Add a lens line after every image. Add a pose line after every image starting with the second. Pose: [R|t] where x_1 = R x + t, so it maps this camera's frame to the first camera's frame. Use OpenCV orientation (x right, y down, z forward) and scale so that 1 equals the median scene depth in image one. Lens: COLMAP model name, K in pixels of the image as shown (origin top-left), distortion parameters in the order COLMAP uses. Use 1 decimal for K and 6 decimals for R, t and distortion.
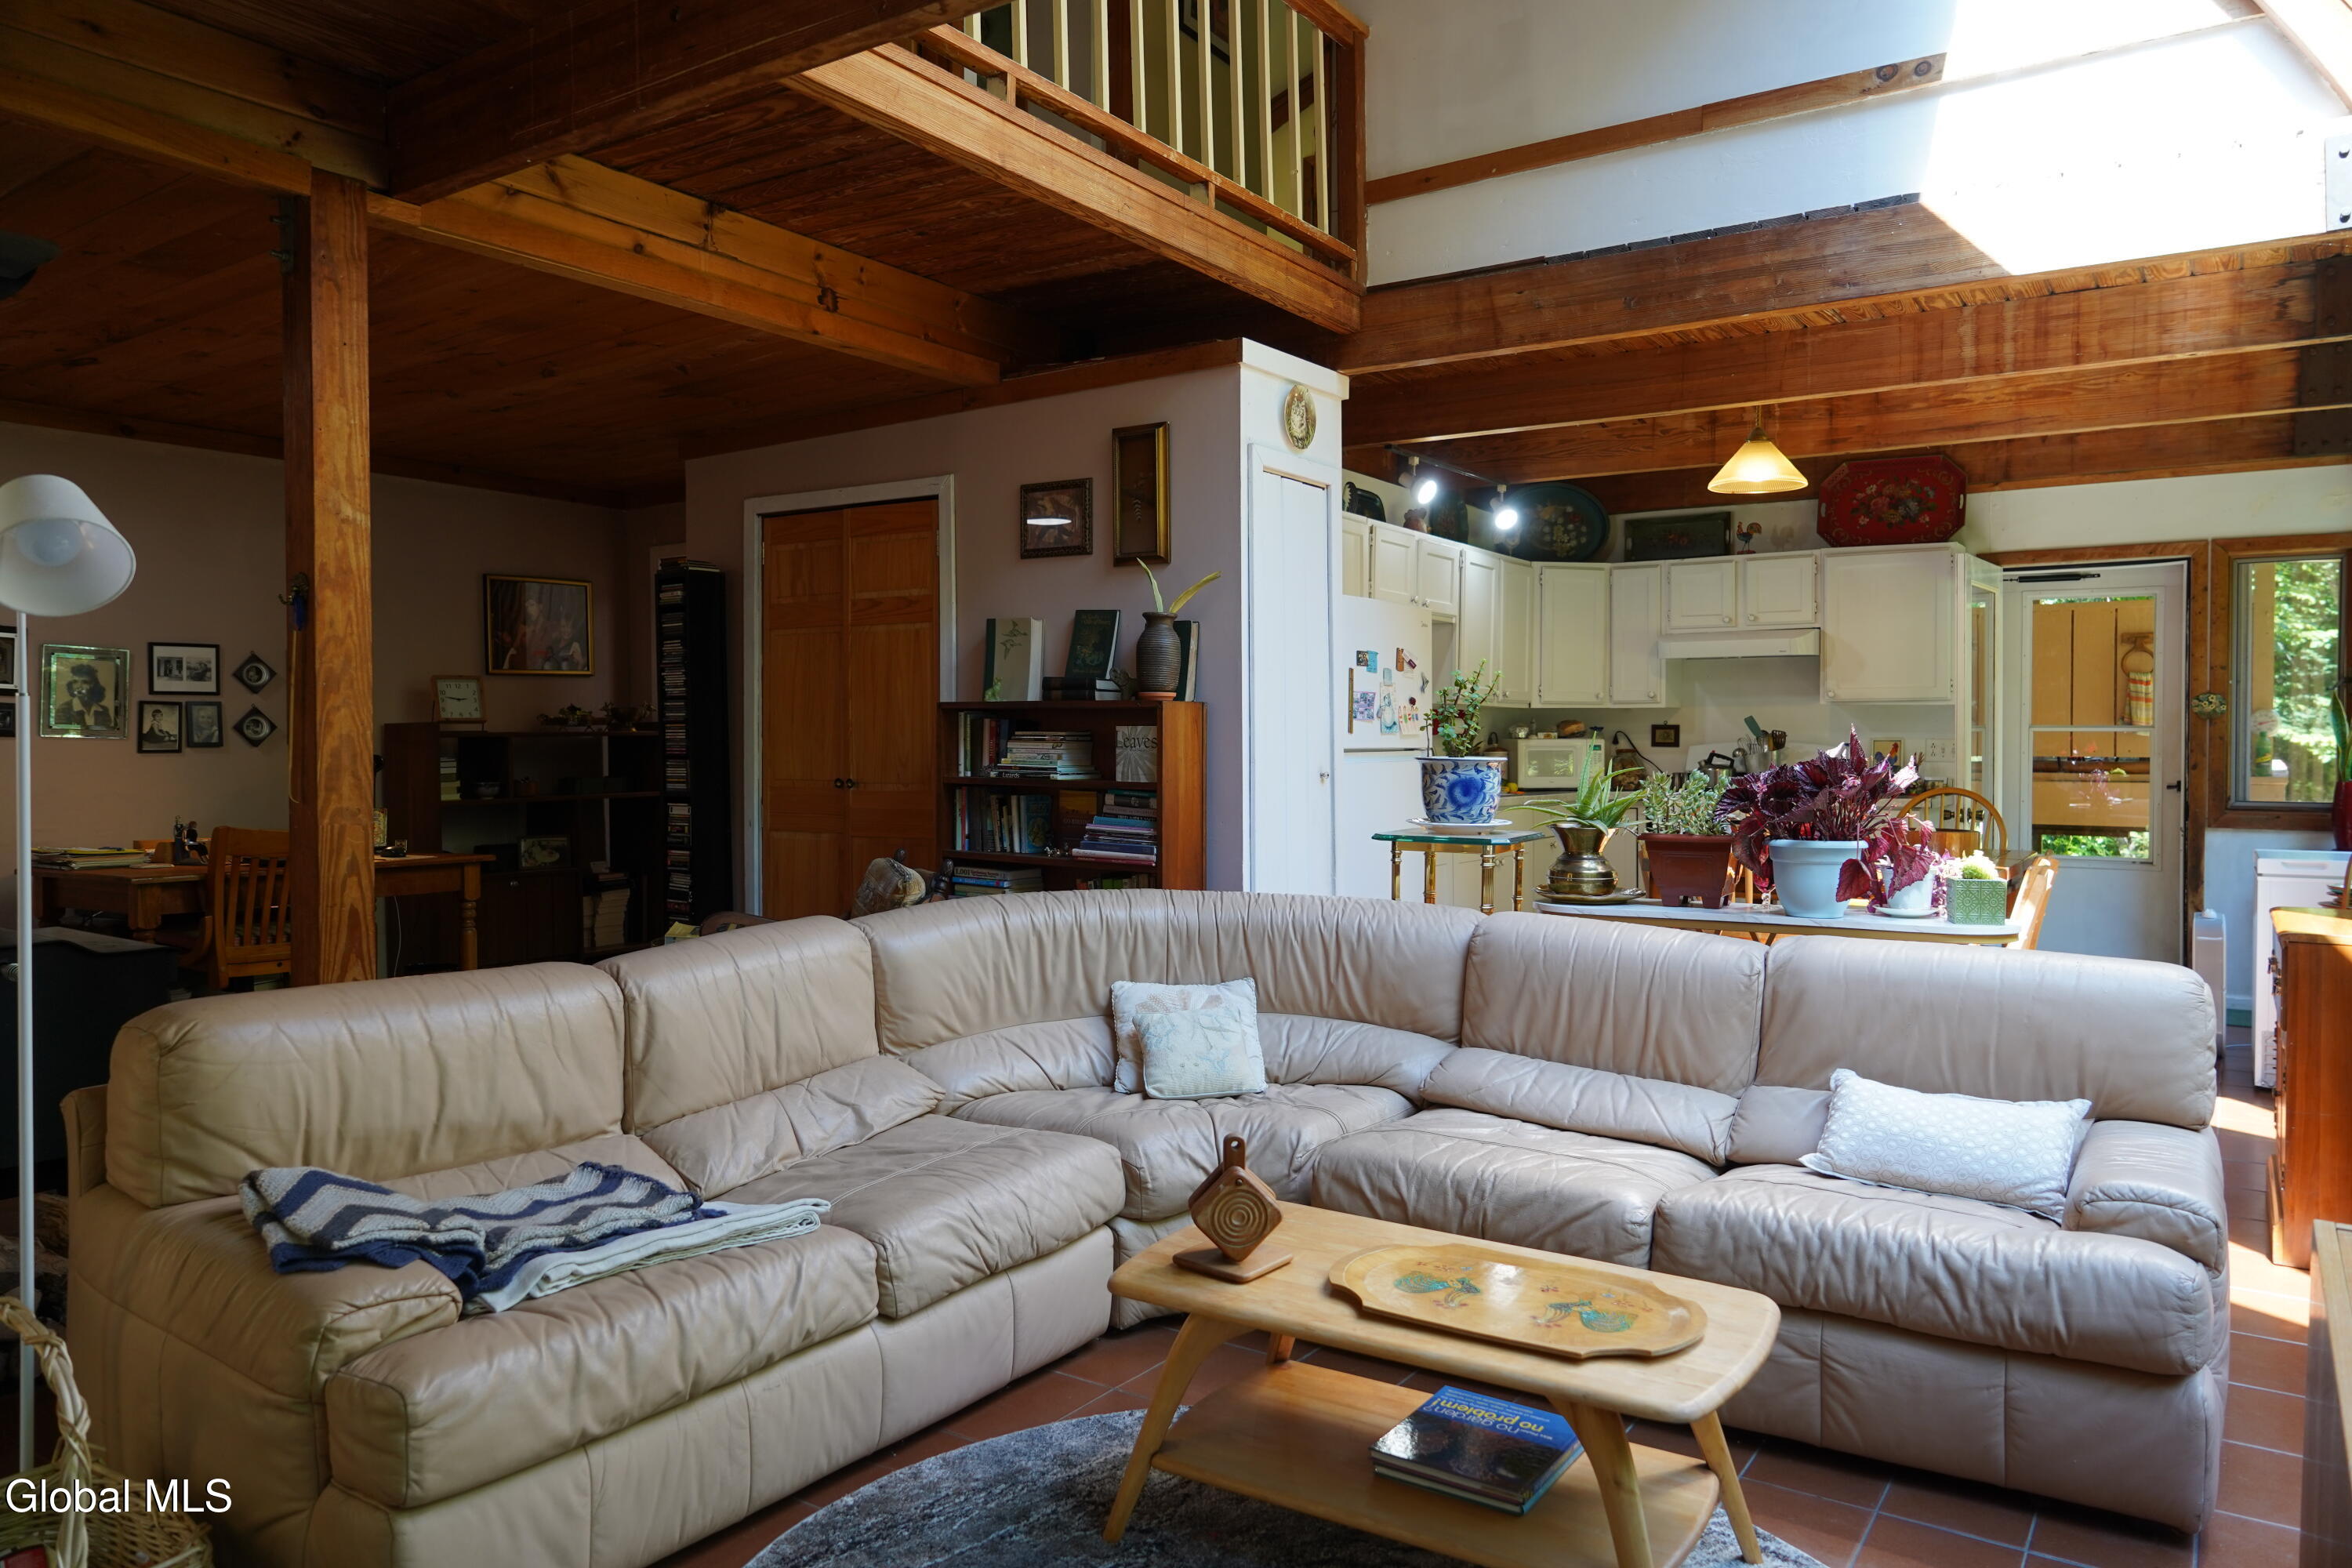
lens RADIAL K [[1583.0, 0, 1180.5], [0, 1583.0, 780.0], [0, 0, 1]] dist [0.000380, -0.006580]
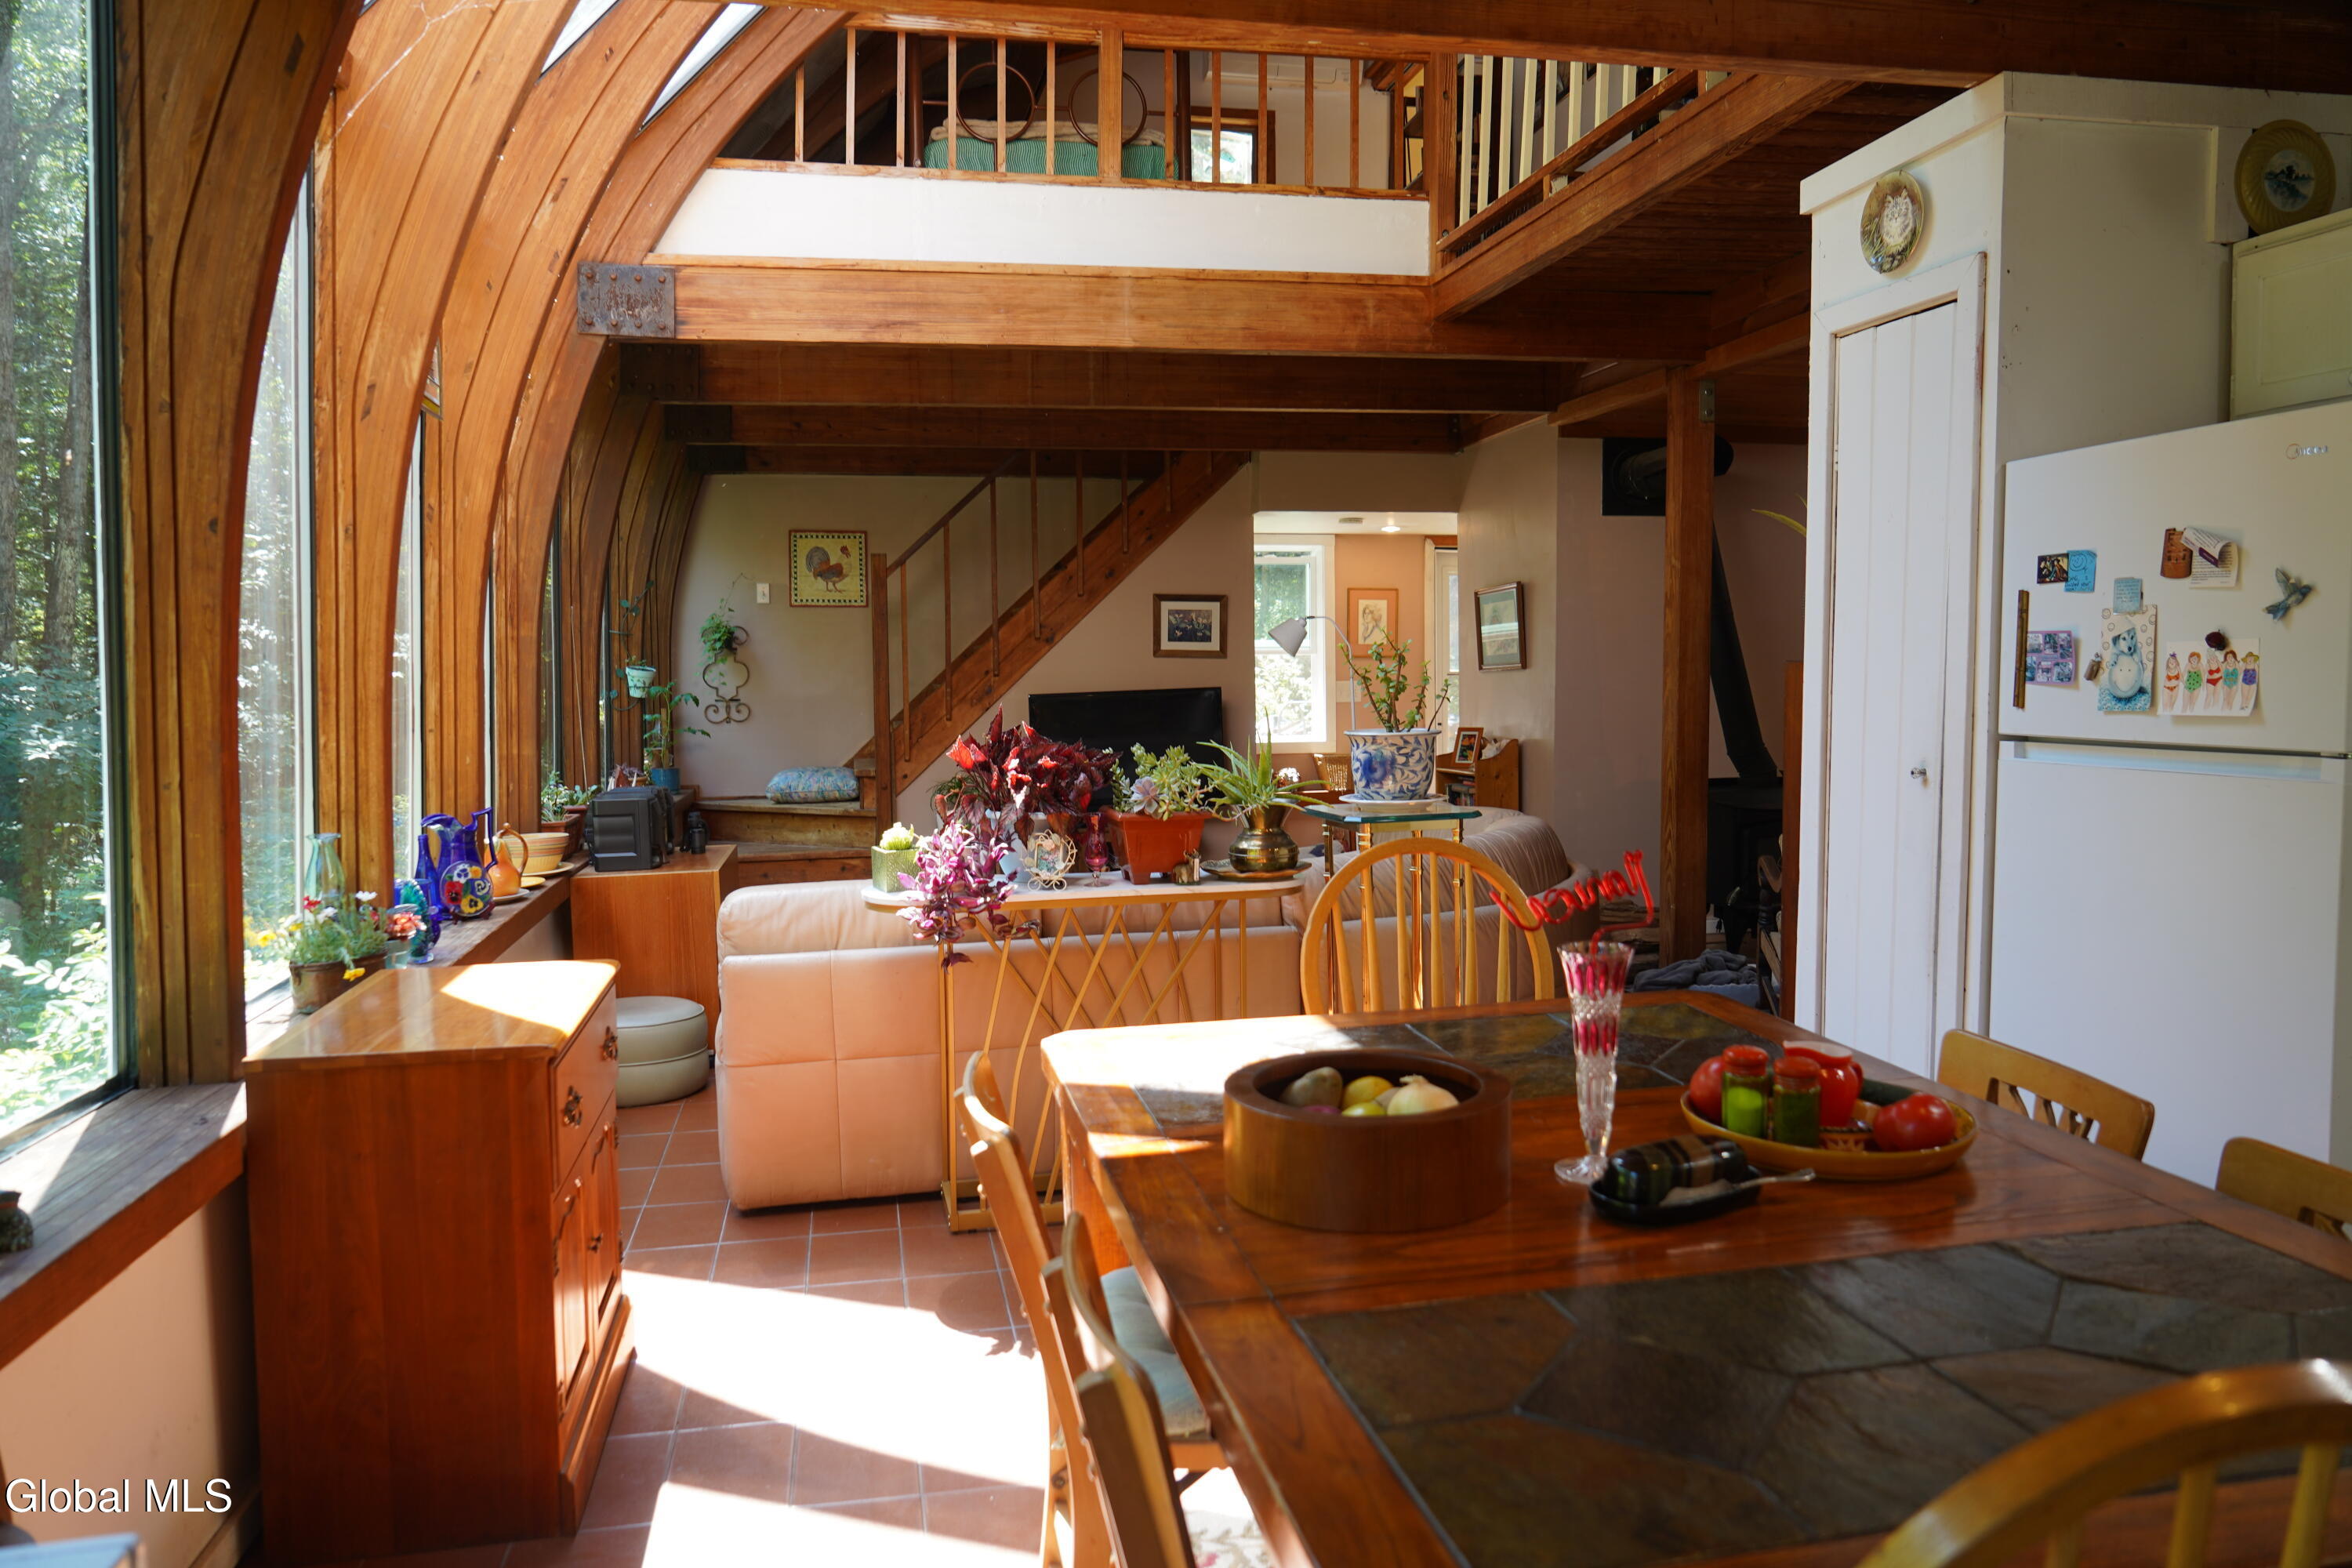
lens RADIAL K [[1583.0, 0, 1178.0], [0, 1583.0, 783.5], [0, 0, 1]] dist [0.000380, -0.006580]
pose [[-0.691645, 0.057968, -0.719907, 0.714047], [-0.011300, 0.995783, 0.091038, -0.050292], [0.722149, 0.071100, -0.688074, 1.170175]]
